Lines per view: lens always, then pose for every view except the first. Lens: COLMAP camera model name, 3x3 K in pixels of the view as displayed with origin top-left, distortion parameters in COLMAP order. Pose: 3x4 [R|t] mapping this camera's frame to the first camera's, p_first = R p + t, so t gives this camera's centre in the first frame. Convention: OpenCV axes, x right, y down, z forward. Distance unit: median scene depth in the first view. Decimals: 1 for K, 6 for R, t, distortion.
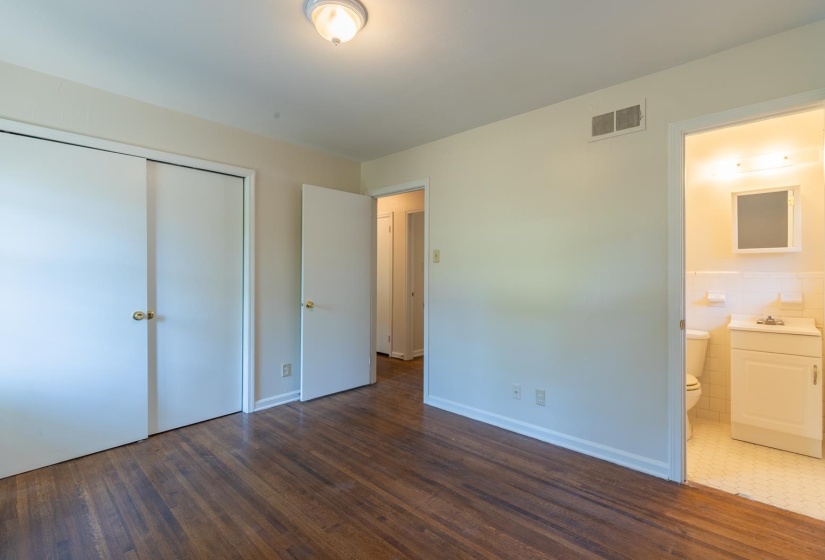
lens RADIAL K [[372.1, 0, 413.6], [0, 372.1, 275.6], [0, 0, 1]] dist [-0.000828, 0.000119]
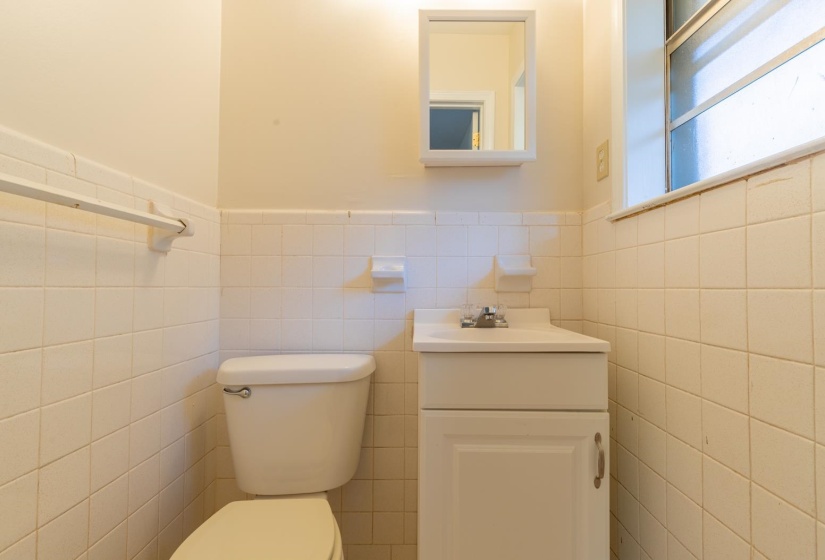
lens RADIAL K [[372.1, 0, 415.4], [0, 372.1, 282.2], [0, 0, 1]] dist [-0.000828, 0.000119]
pose [[0.733524, 0.010913, 0.679576, 0.591138], [-0.005193, 0.999932, -0.010453, 0.082288], [-0.679644, 0.004138, 0.733531, 0.719489]]
